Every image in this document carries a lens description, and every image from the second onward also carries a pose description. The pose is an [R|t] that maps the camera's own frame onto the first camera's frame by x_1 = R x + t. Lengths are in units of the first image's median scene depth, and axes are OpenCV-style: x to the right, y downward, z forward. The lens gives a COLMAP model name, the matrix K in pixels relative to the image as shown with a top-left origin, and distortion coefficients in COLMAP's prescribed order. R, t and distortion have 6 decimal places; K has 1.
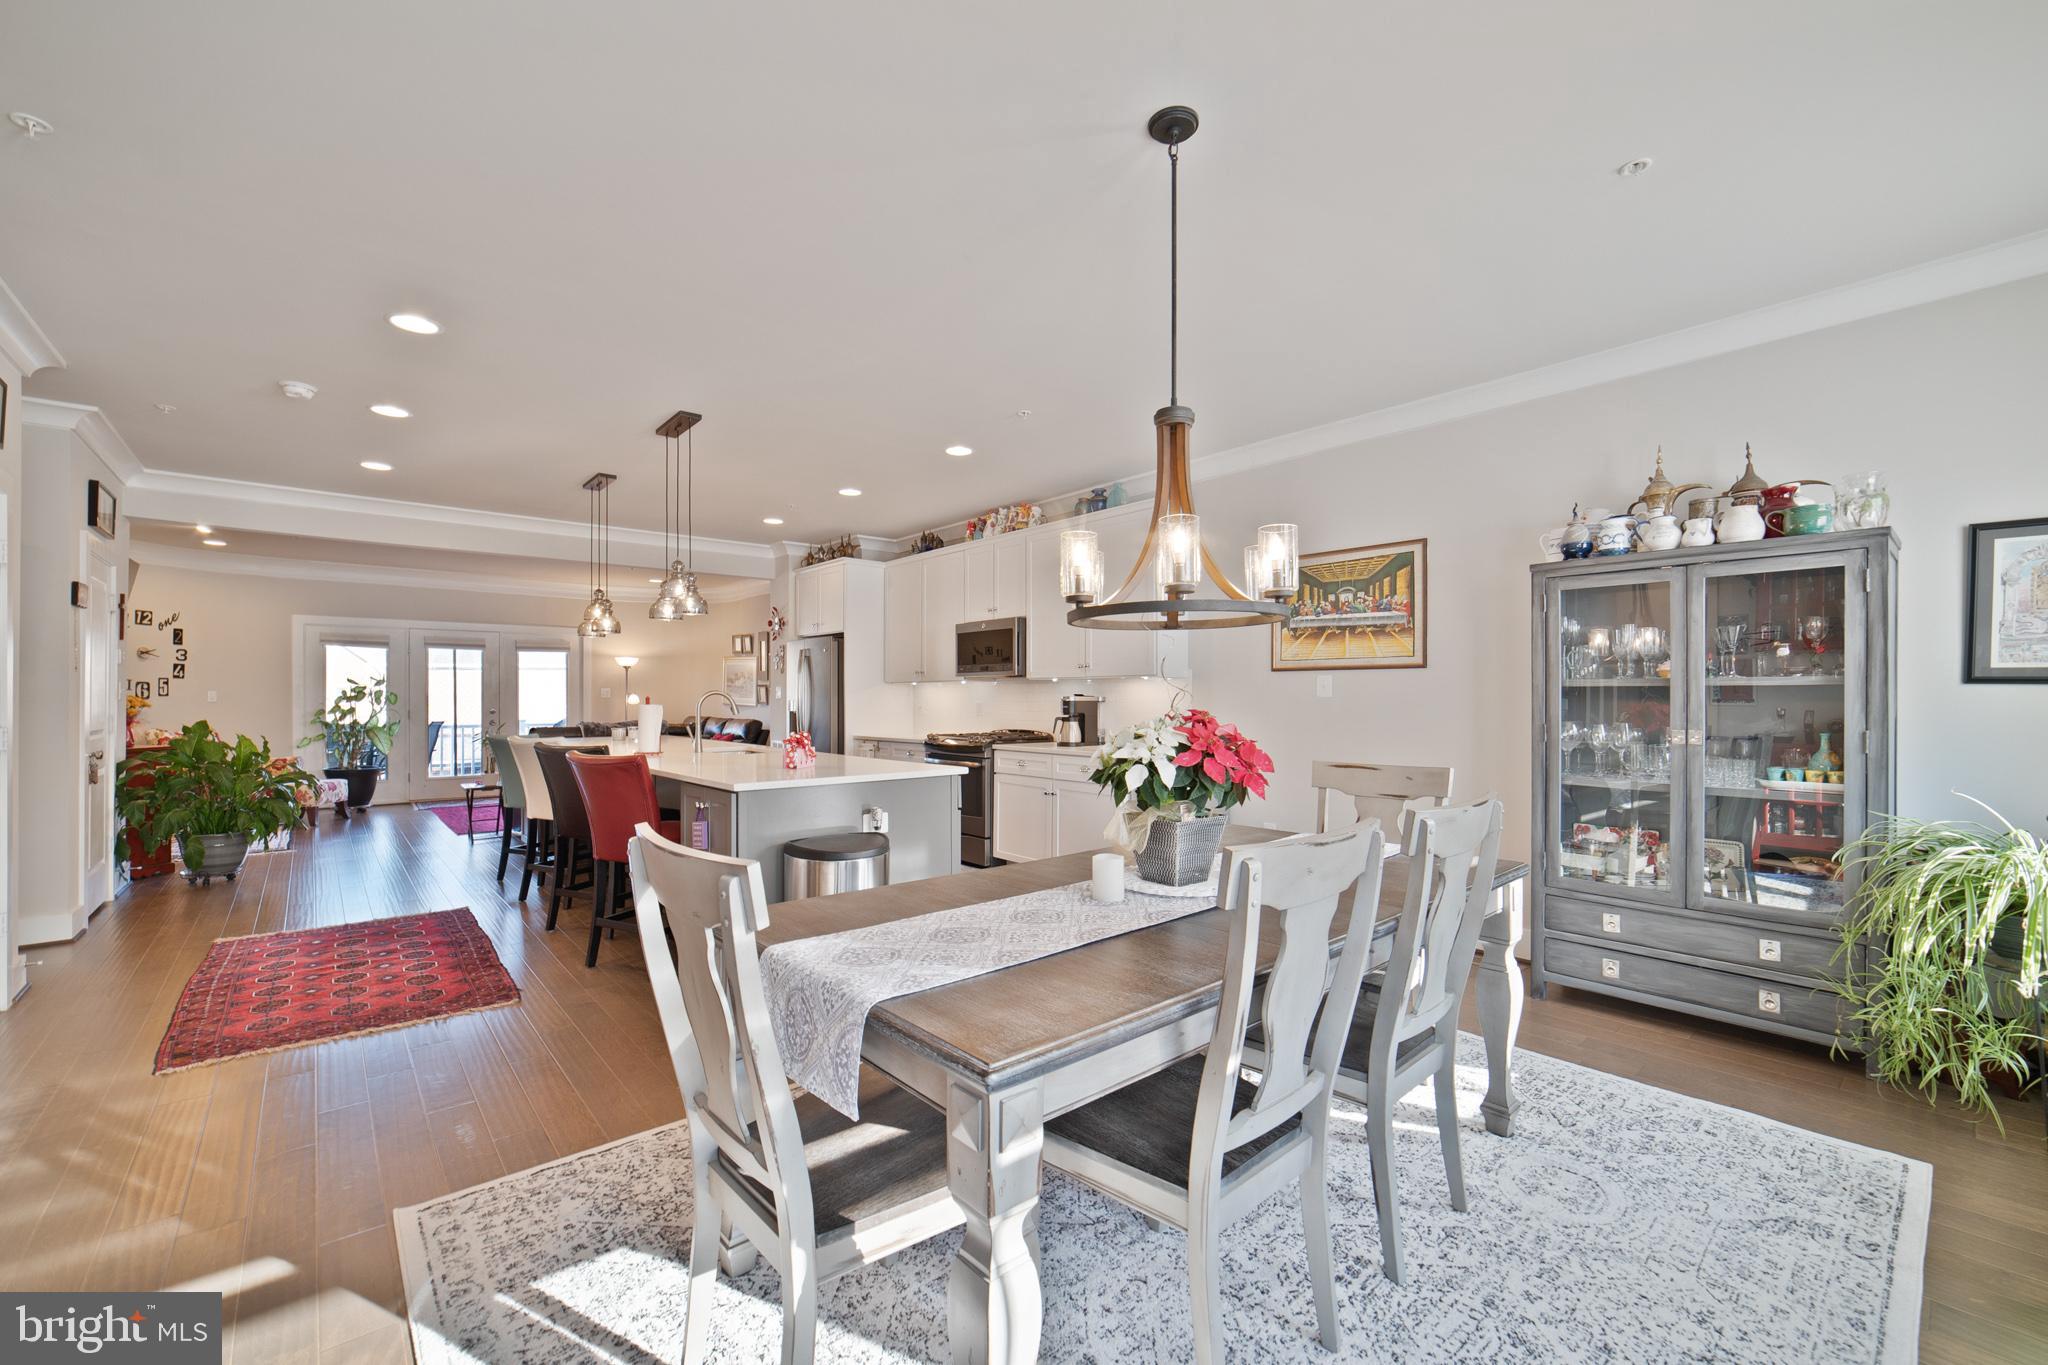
lens RADIAL K [[839.0, 0, 1034.7], [0, 839.0, 694.8], [0, 0, 1]] dist [-0.018955, 0.000312]
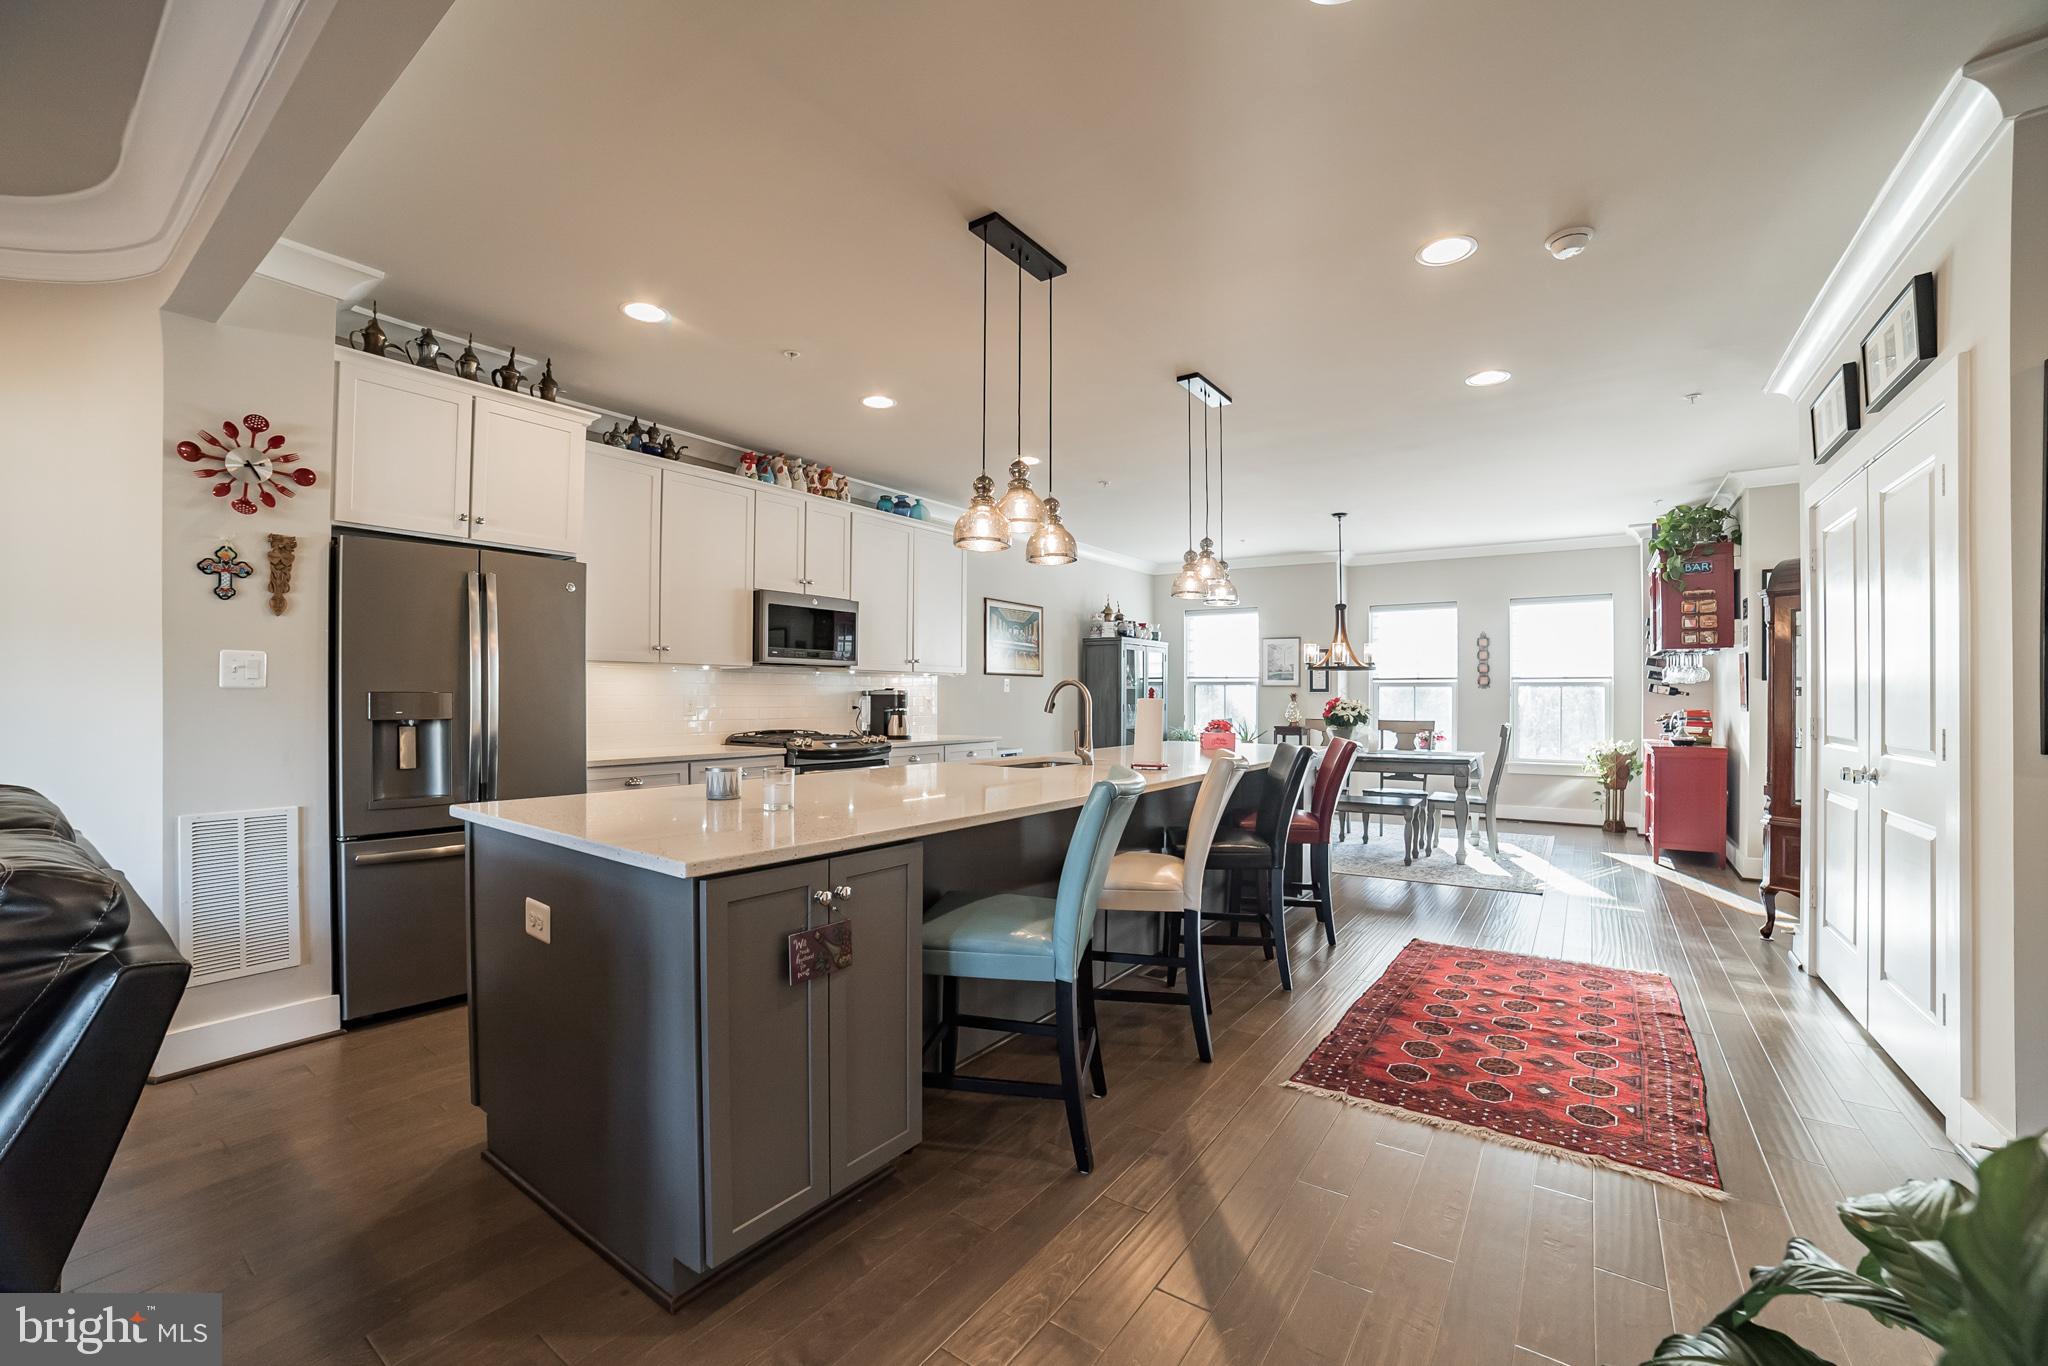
lens RADIAL K [[826.7, 0, 1022.5], [0, 826.7, 692.0], [0, 0, 1]] dist [-0.092691, 0.026230]
pose [[-0.235401, 0.004247, 0.971889, -0.966984], [-0.007651, 0.999951, -0.006223, 0.008731], [-0.971868, -0.008901, -0.235357, 1.089919]]
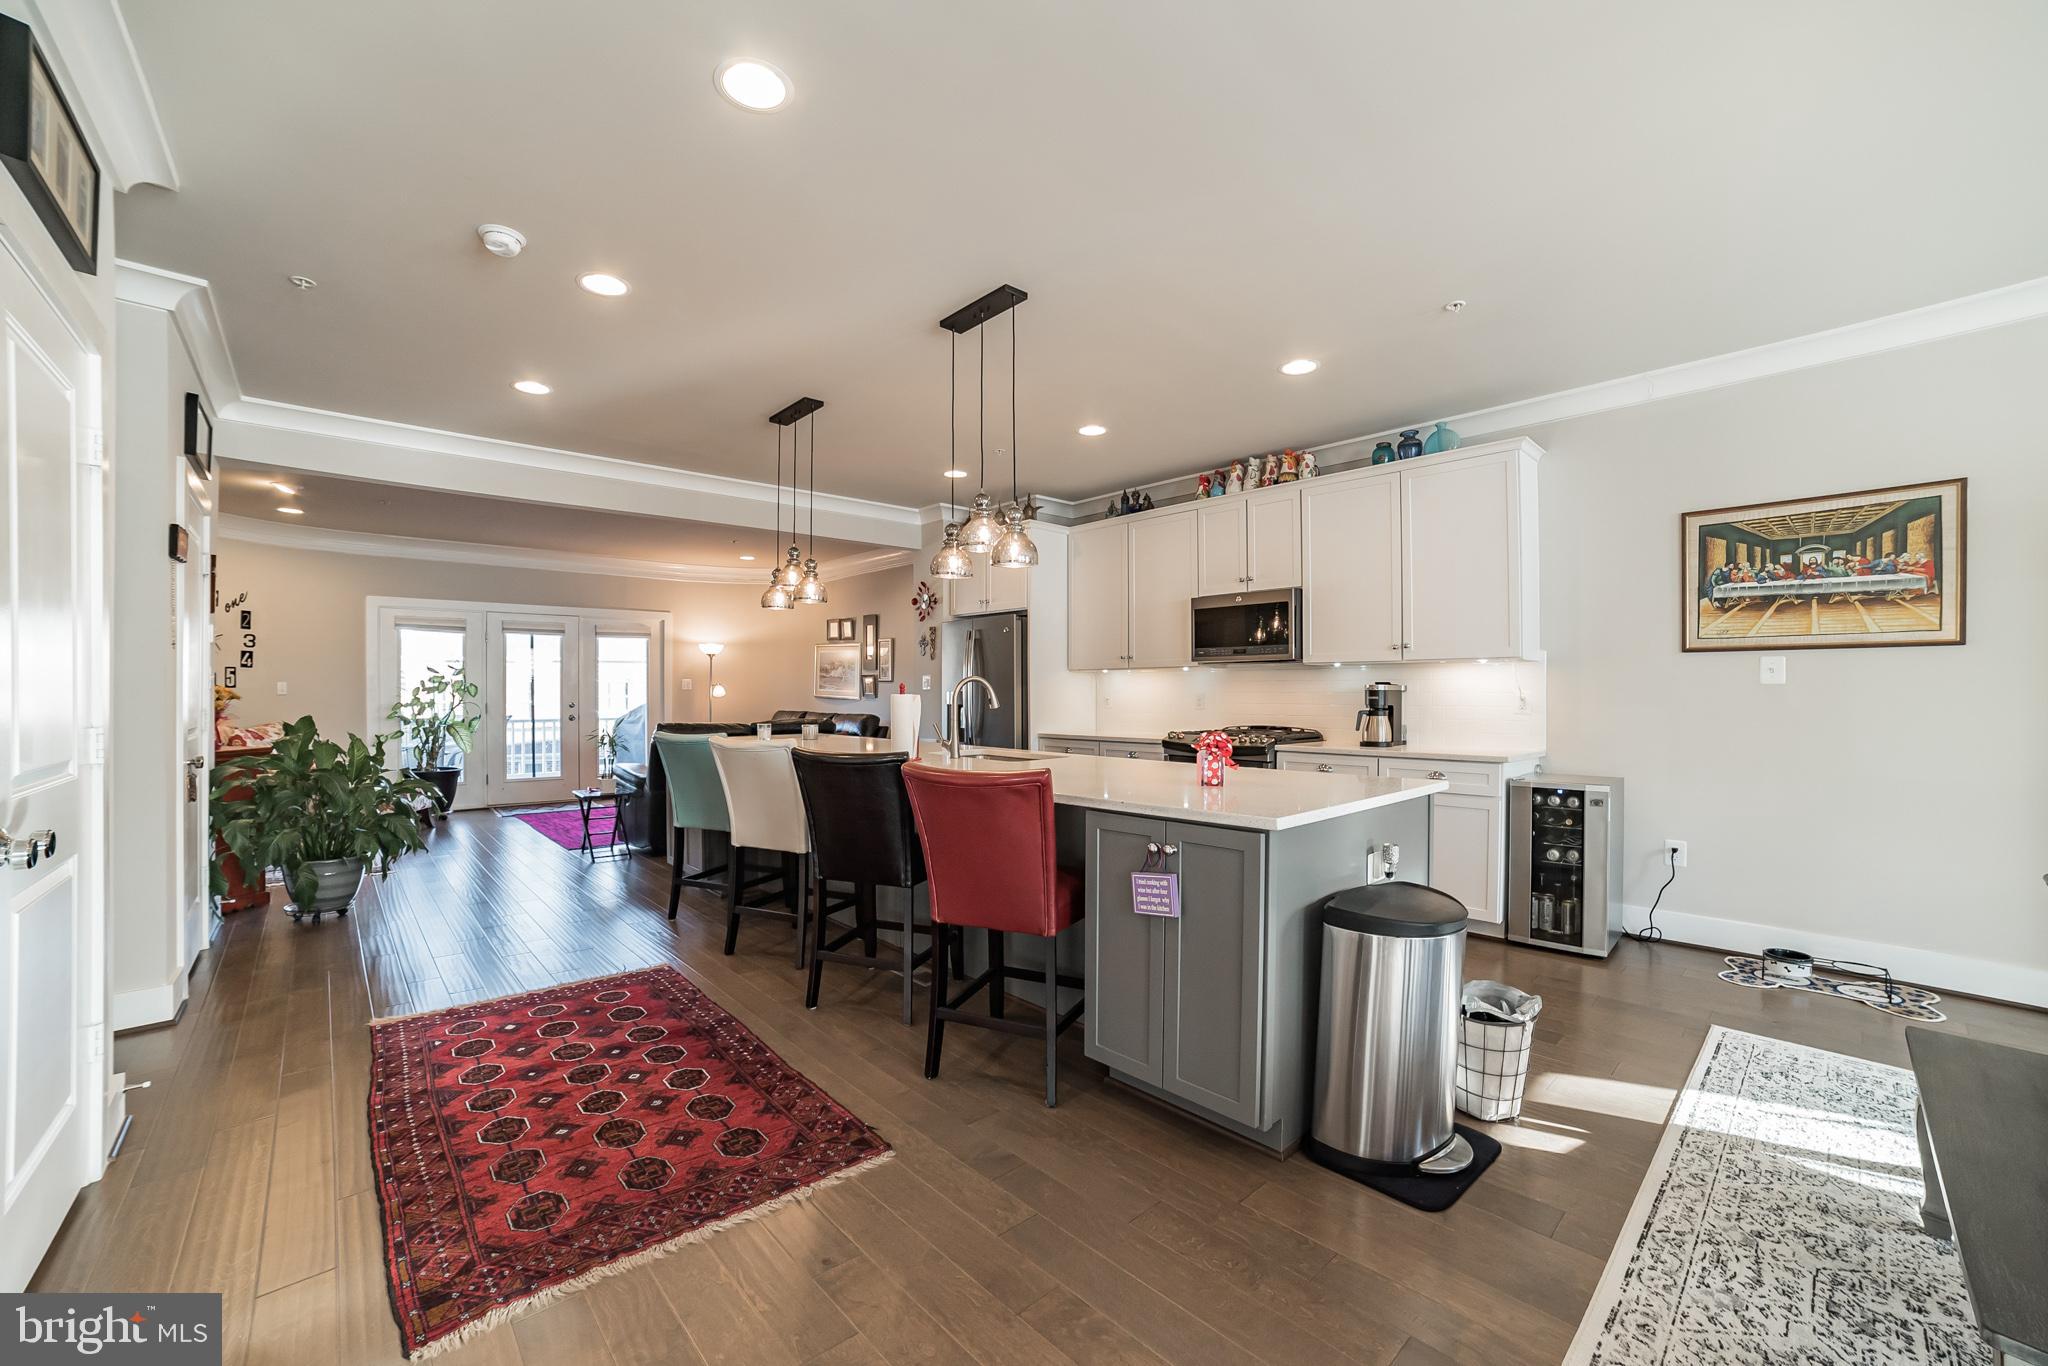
lens RADIAL K [[826.7, 0, 1022.5], [0, 826.7, 692.0], [0, 0, 1]] dist [-0.092691, 0.026230]
pose [[0.999852, -0.001225, 0.017180, -0.314203], [0.001156, 0.999991, 0.004038, 0.005617], [-0.017184, -0.004017, 0.999844, 0.224436]]
